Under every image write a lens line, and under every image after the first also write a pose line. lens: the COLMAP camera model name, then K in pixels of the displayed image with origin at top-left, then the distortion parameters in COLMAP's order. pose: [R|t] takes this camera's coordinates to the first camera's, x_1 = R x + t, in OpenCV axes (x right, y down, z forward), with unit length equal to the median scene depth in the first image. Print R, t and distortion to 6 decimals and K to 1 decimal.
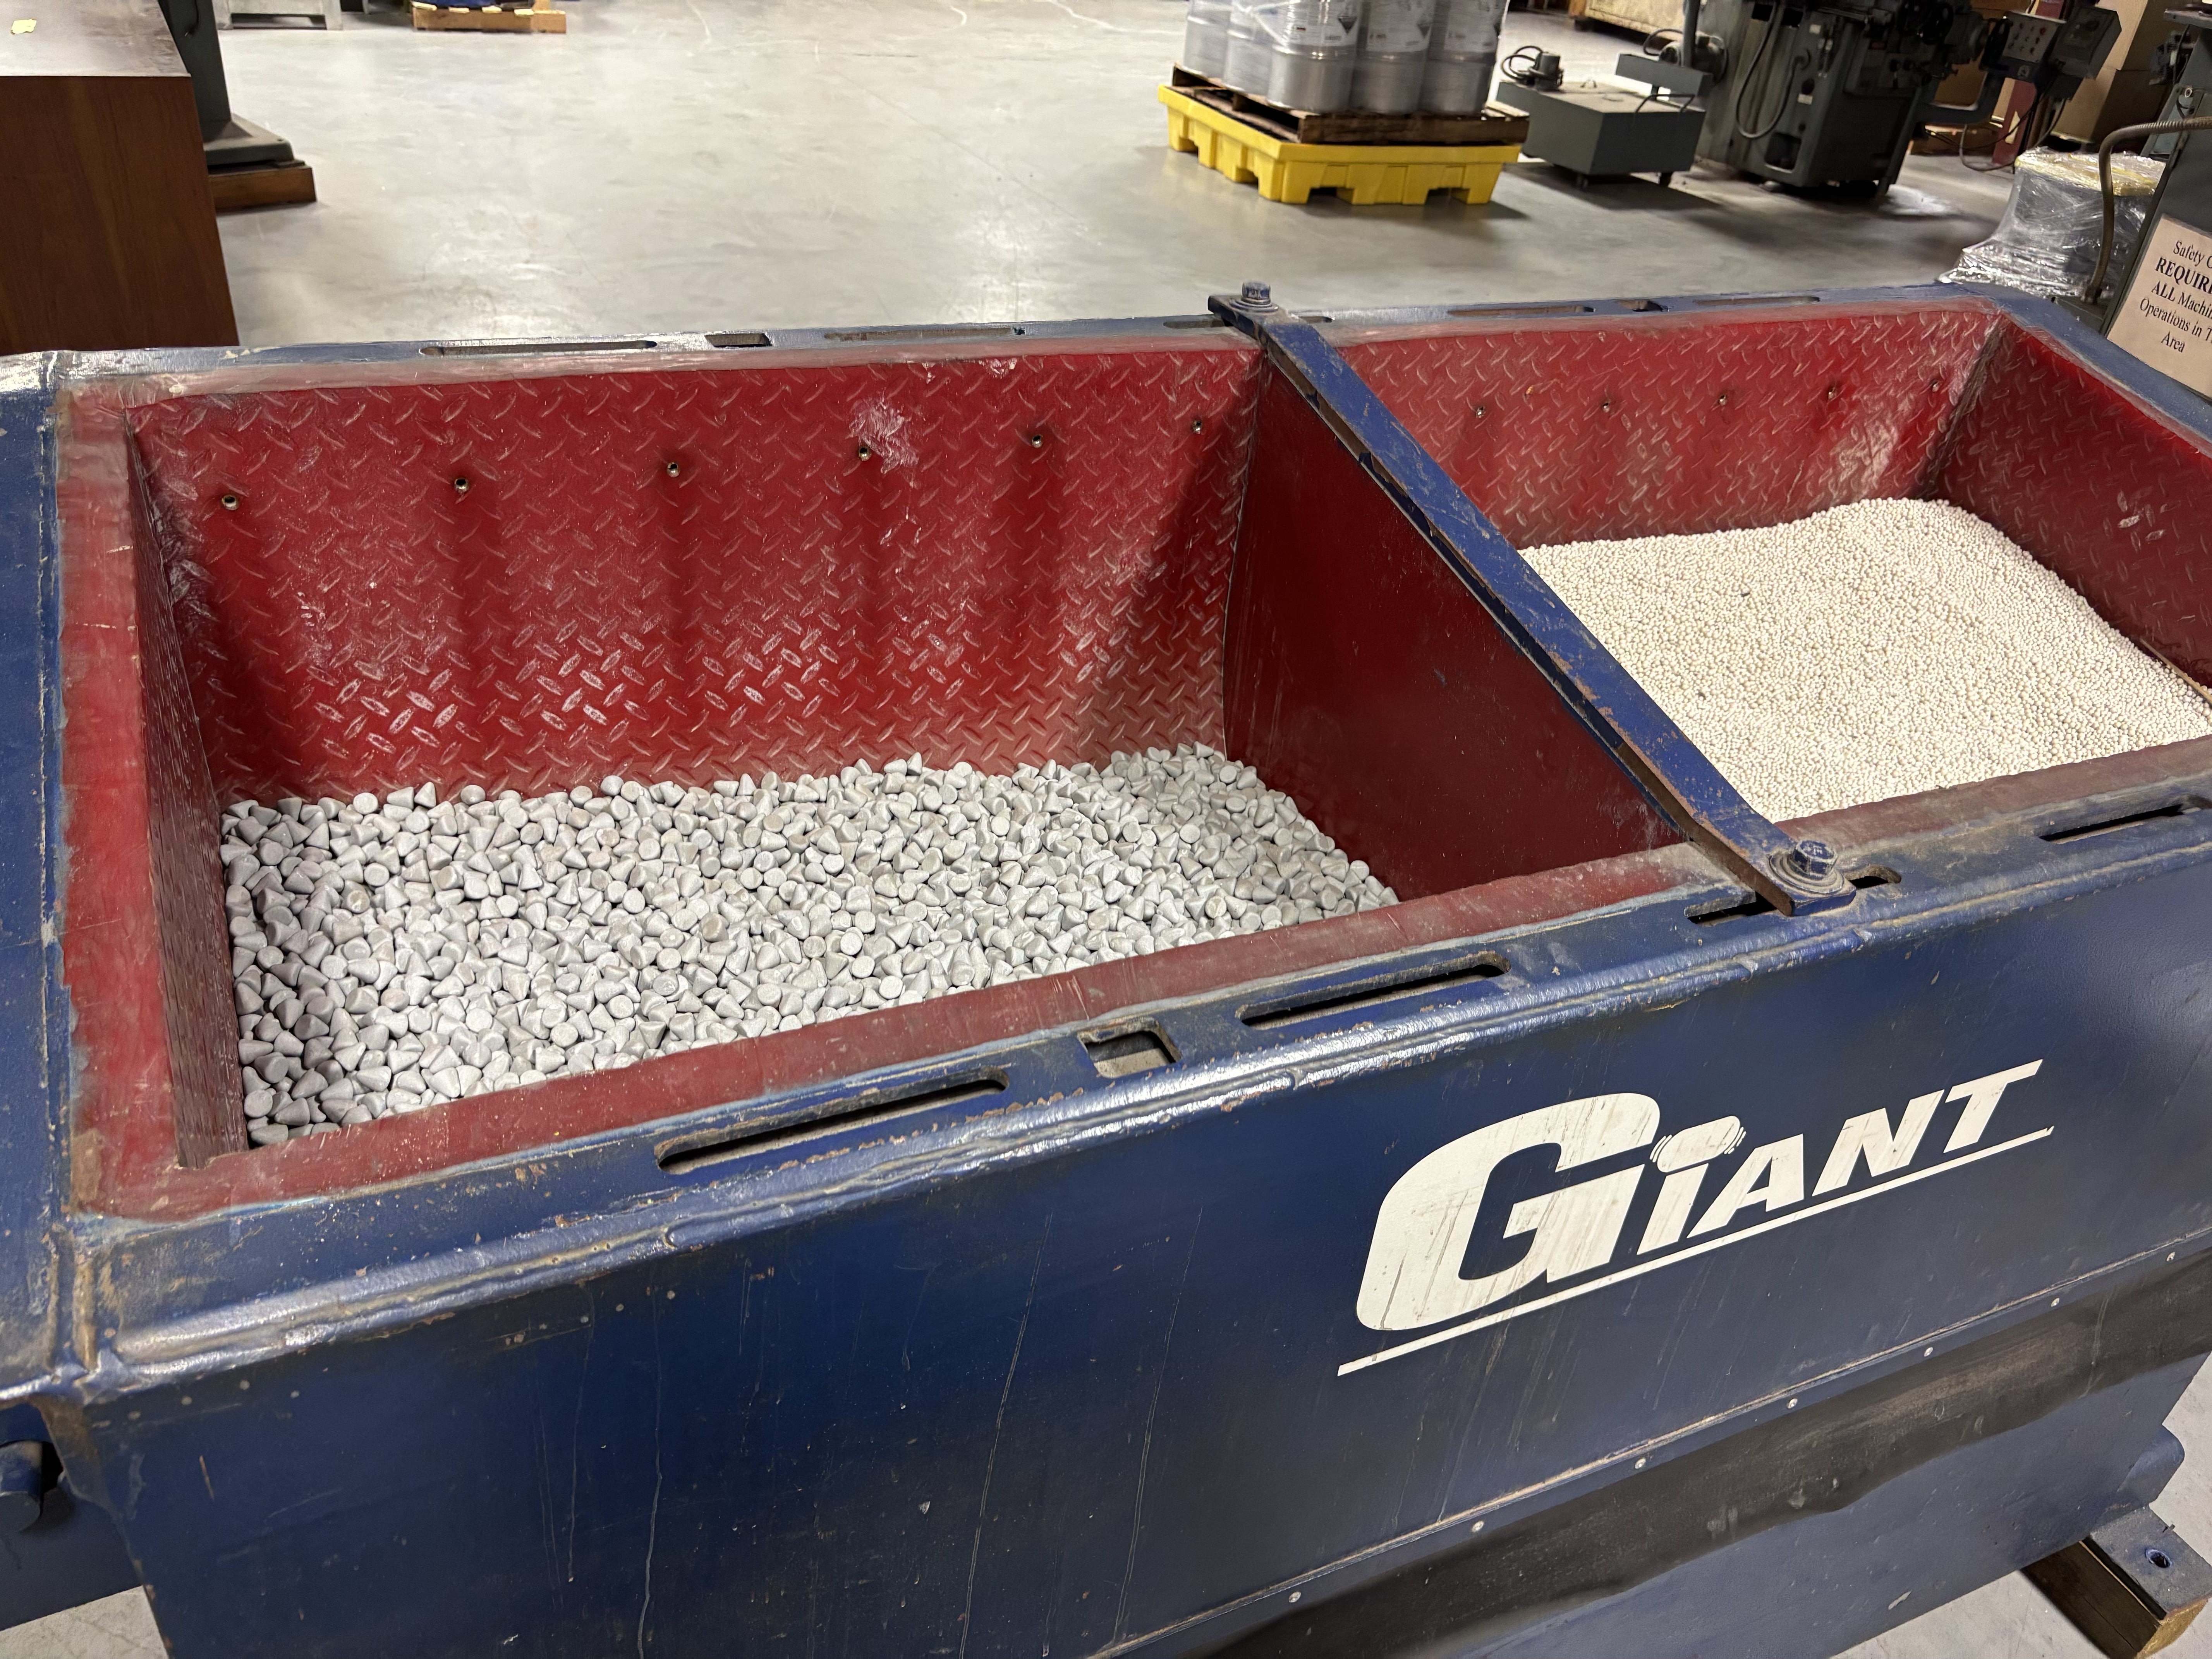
lens RADIAL K [[1689.9, 0, 1112.2], [0, 1689.9, 845.3], [0, 0, 1]] dist [0.060809, -0.047875]
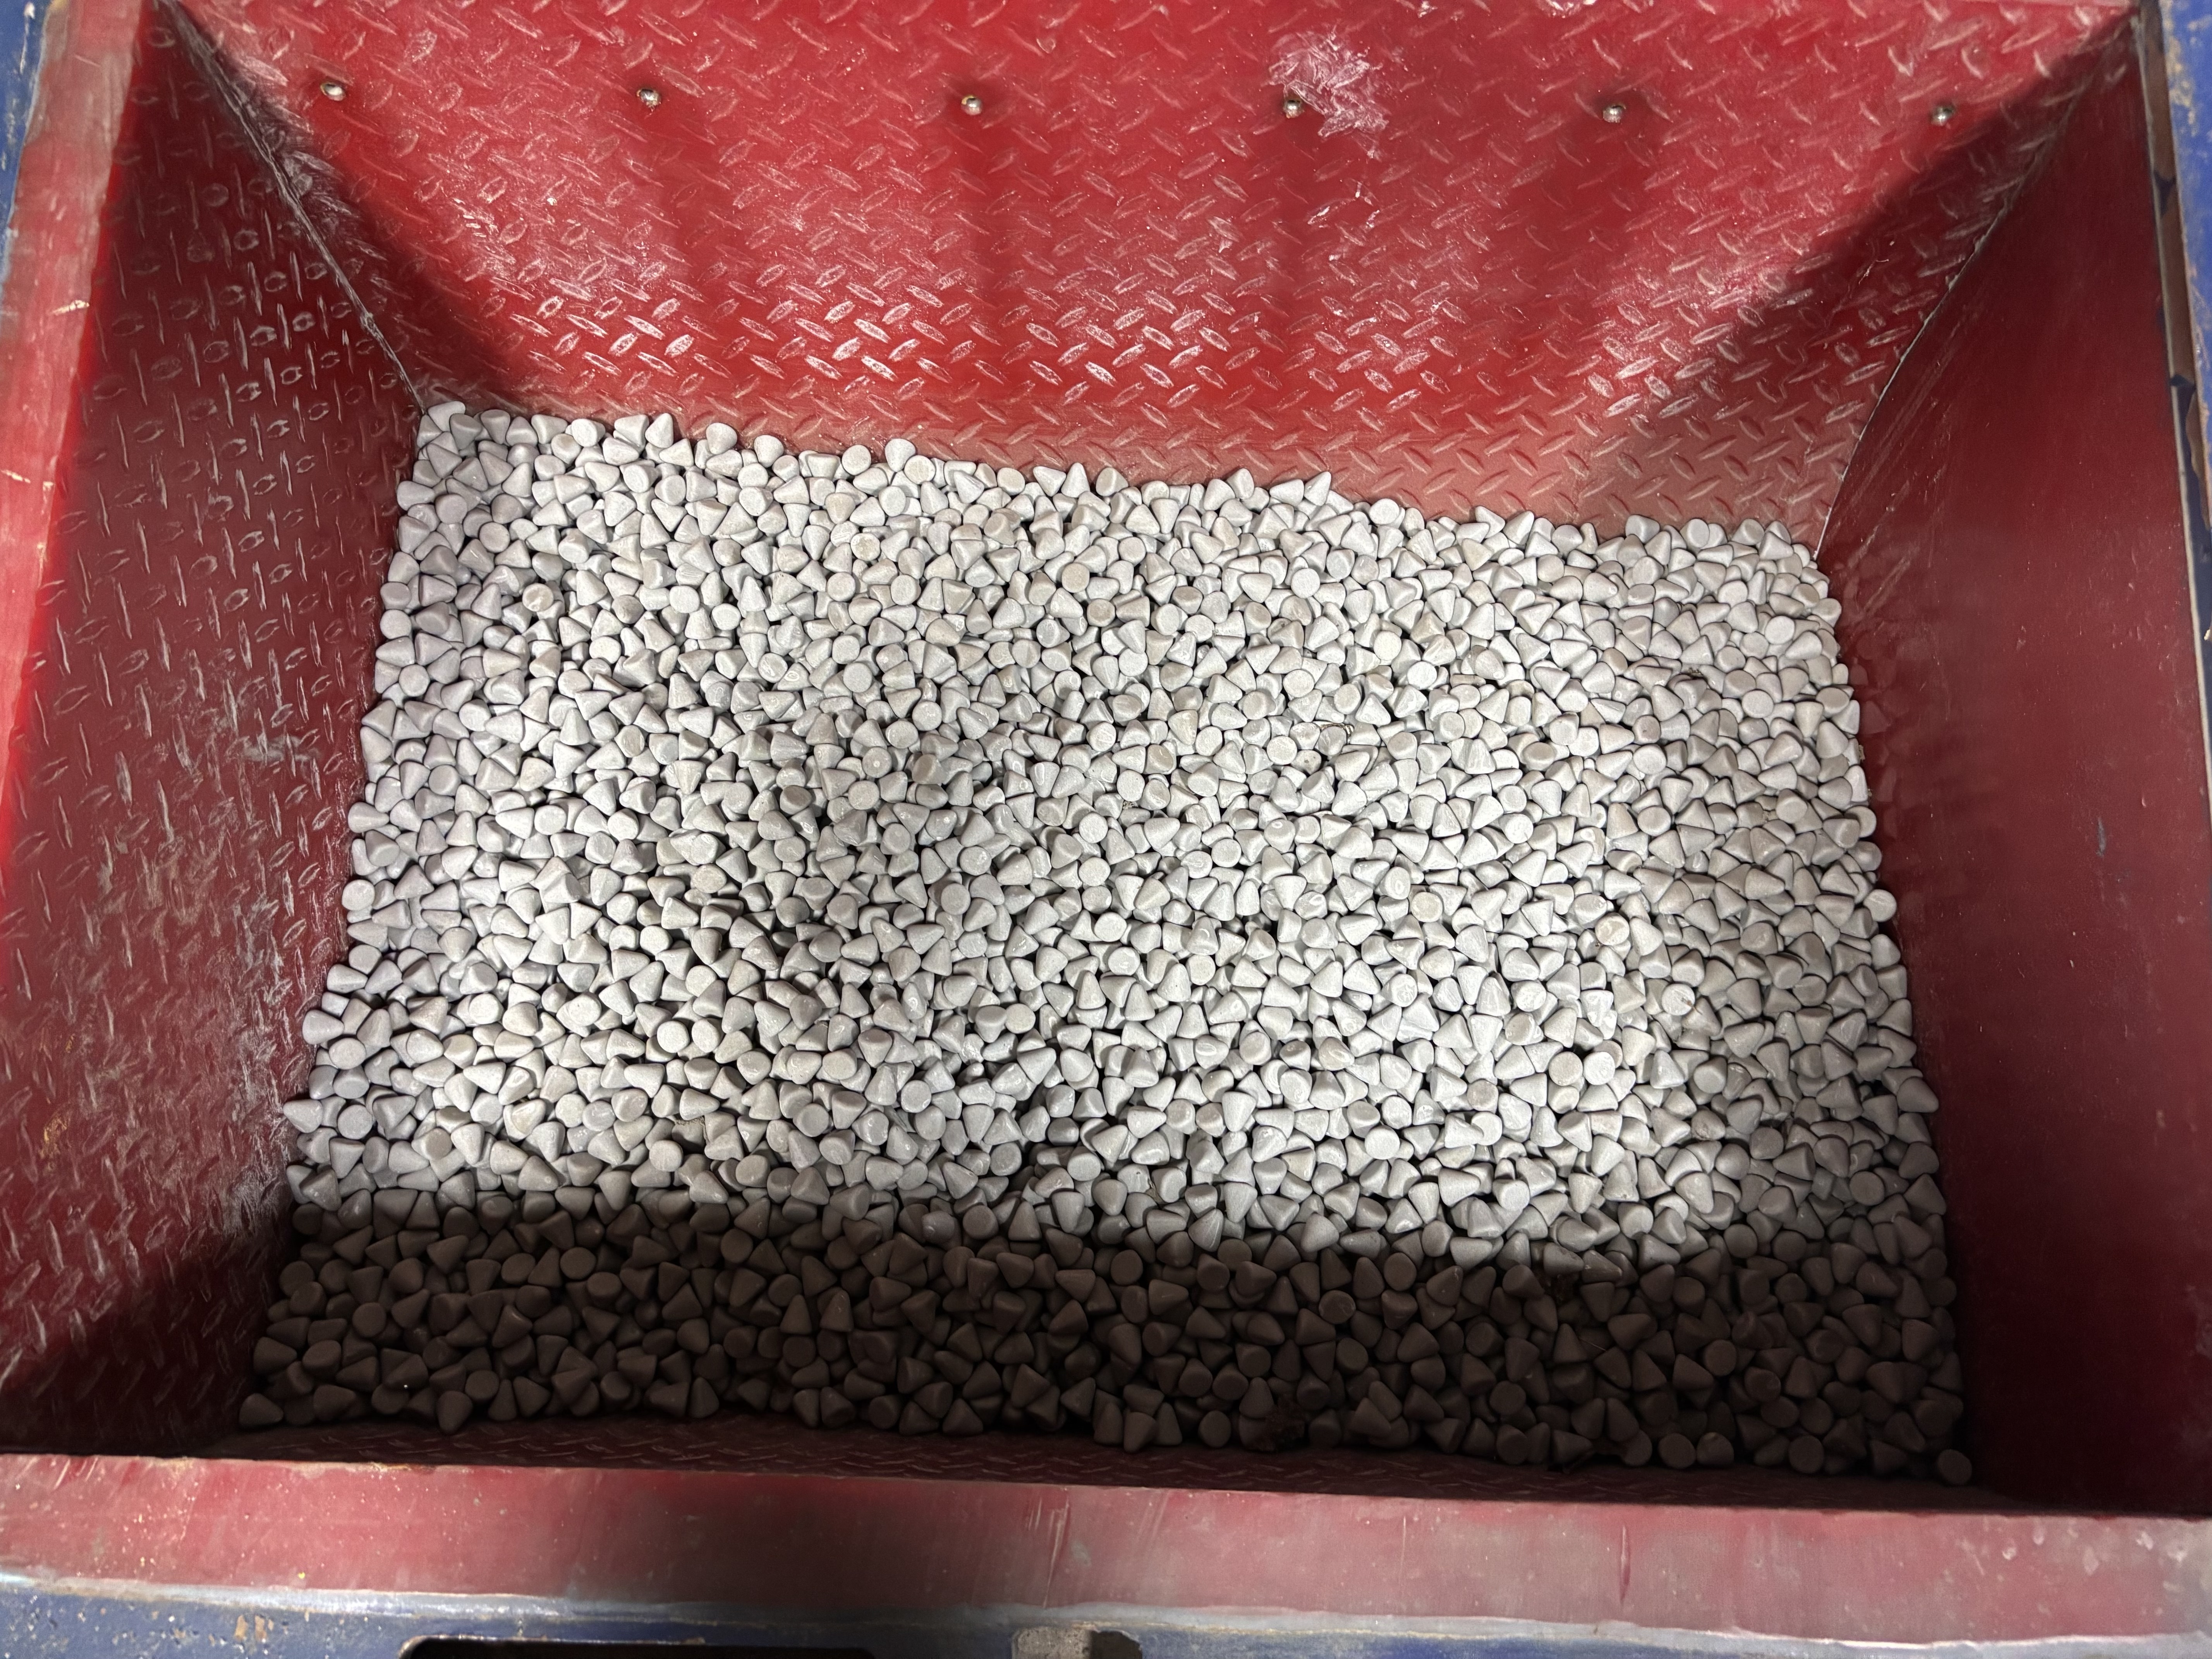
lens RADIAL K [[1689.9, 0, 1112.9], [0, 1689.9, 811.0], [0, 0, 1]] dist [0.060809, -0.047875]
pose [[0.892394, 0.368548, -0.260396, 0.040779], [-0.176277, 0.815902, 0.550663, -0.336235], [0.415403, -0.445506, 0.793073, 0.386714]]
